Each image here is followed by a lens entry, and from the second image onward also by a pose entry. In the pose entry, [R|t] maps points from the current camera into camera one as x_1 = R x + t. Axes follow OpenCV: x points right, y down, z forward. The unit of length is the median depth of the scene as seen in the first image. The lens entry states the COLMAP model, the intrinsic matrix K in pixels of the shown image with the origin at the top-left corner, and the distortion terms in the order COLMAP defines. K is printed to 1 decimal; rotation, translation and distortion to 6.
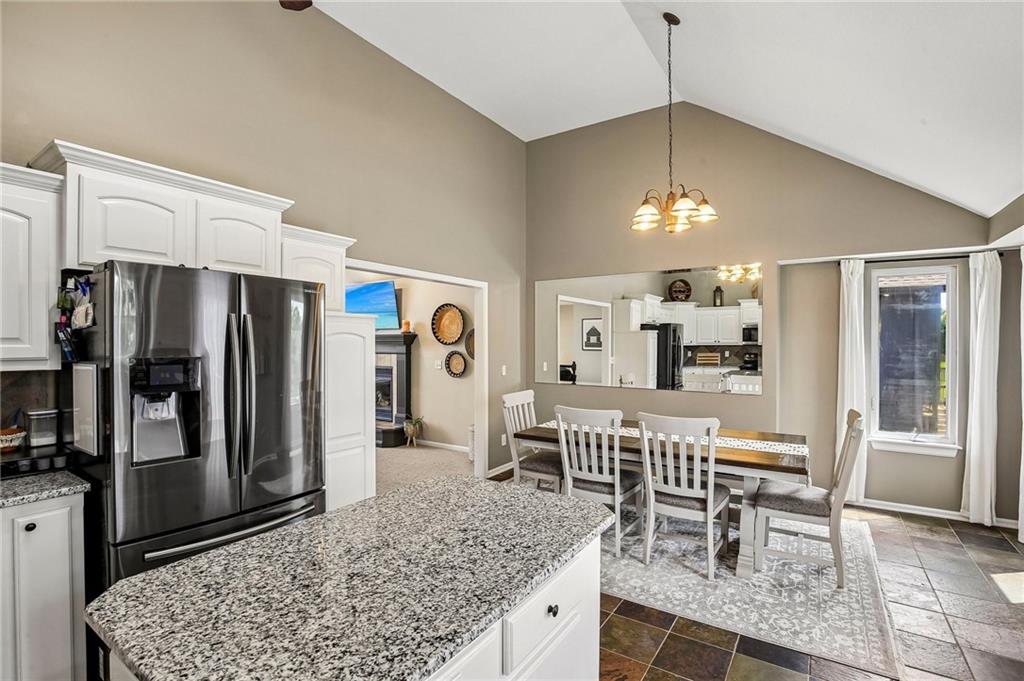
lens RADIAL K [[474.6, 0, 510.6], [0, 474.6, 341.9], [0, 0, 1]] dist [-0.024722, -0.000272]
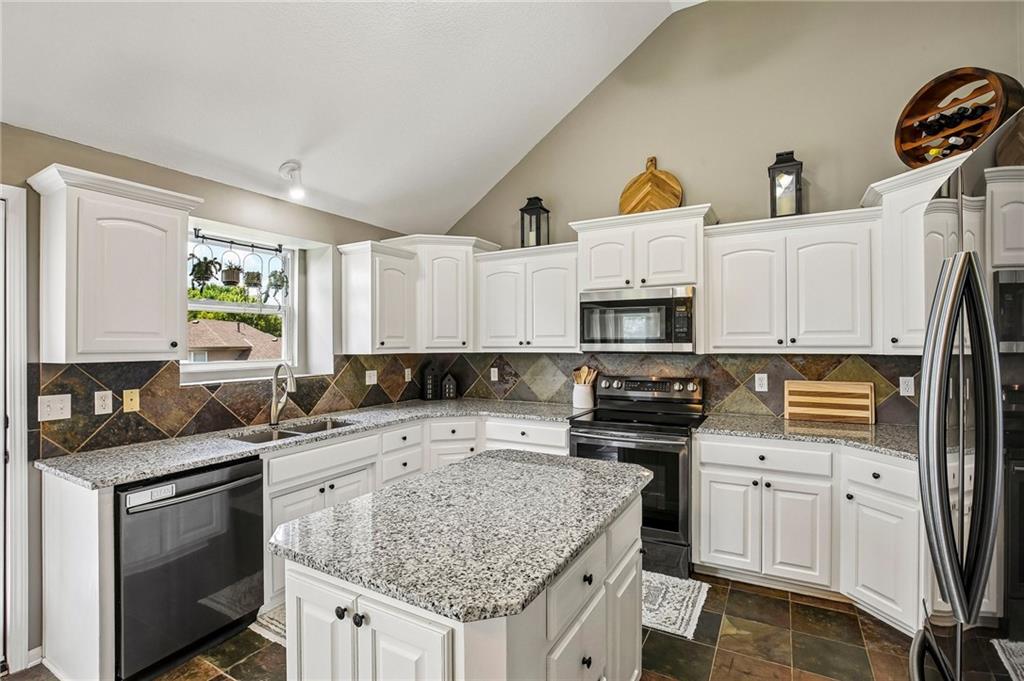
lens RADIAL K [[466.5, 0, 512.0], [0, 466.5, 355.4], [0, 0, 1]] dist [-0.047620, 0.000061]
pose [[-0.997893, 0.006451, -0.064565, -0.170184], [0.004818, 0.999665, 0.025419, 0.033536], [0.064707, 0.025055, -0.997590, 2.002685]]
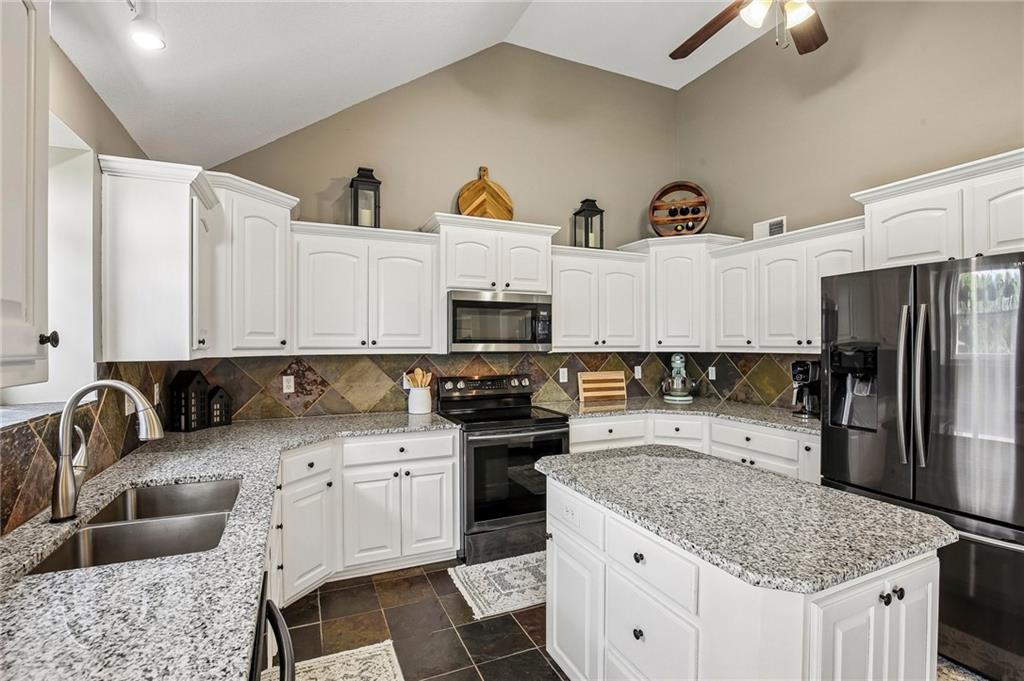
lens RADIAL K [[474.6, 0, 510.6], [0, 474.6, 341.9], [0, 0, 1]] dist [-0.024722, -0.000272]
pose [[-0.535961, -0.002133, -0.844240, 1.051888], [0.000197, 0.999996, -0.002652, 0.033707], [0.844243, -0.001587, -0.535958, 1.147224]]
